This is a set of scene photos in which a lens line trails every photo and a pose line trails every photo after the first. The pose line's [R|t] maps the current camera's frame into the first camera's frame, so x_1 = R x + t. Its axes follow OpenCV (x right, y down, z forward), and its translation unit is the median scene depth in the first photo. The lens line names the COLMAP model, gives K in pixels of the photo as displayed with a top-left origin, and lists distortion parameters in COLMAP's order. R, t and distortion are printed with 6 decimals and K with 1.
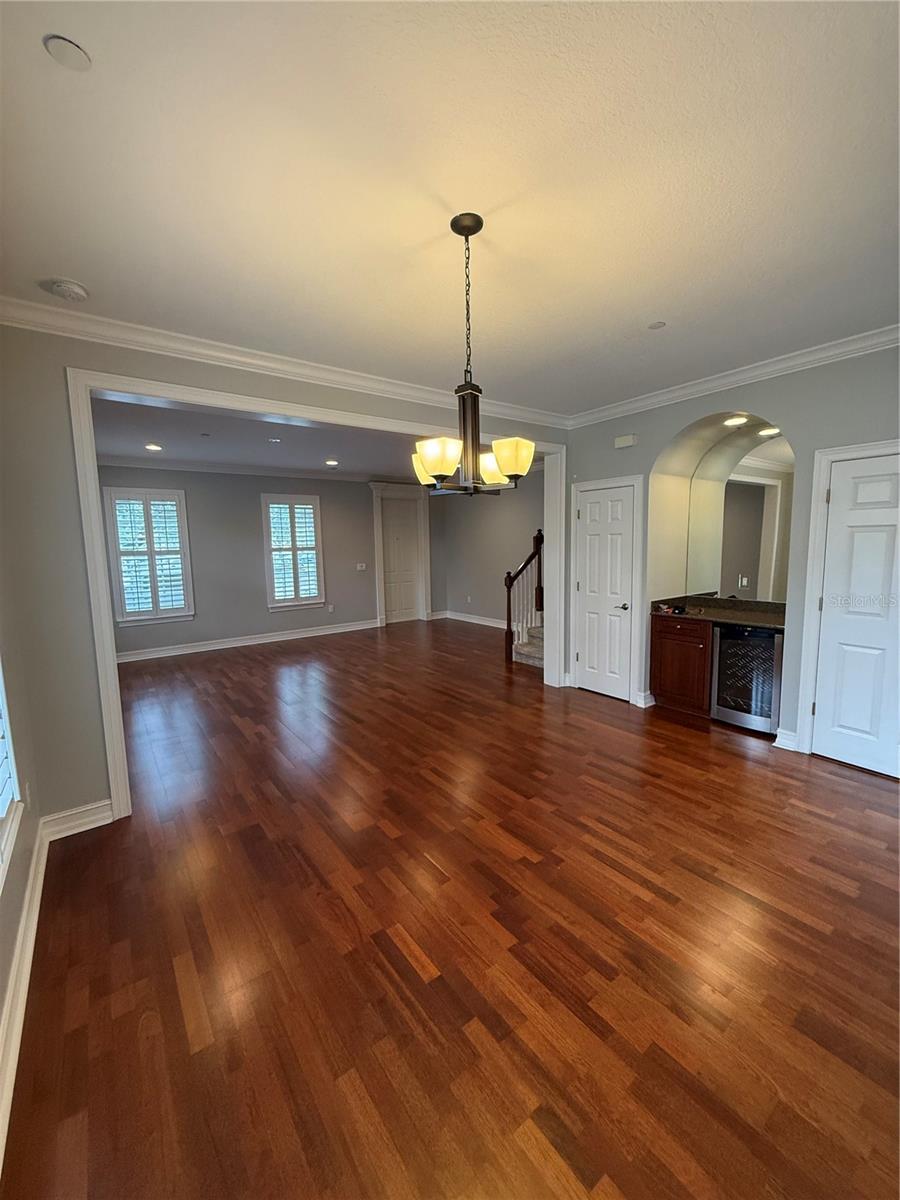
lens RADIAL K [[478.0, 0, 449.5], [0, 478.0, 598.0], [0, 0, 1]] dist [0.002103, 0.000426]
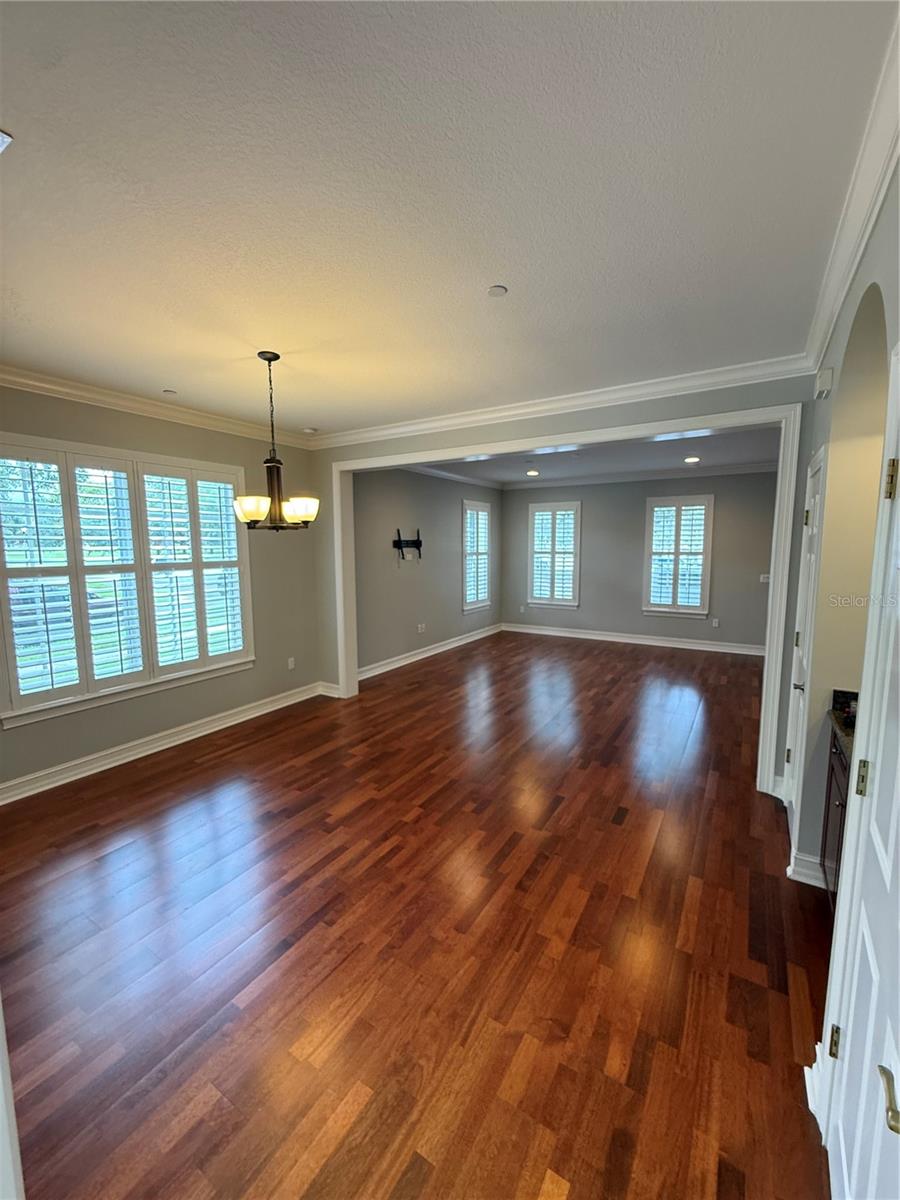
lens RADIAL K [[478.0, 0, 449.5], [0, 478.0, 598.0], [0, 0, 1]] dist [0.002103, 0.000426]
pose [[0.368542, 0.126166, -0.921010, 1.019327], [-0.113261, 0.989460, 0.090222, -0.126248], [0.922686, 0.071064, 0.378948, 0.583558]]
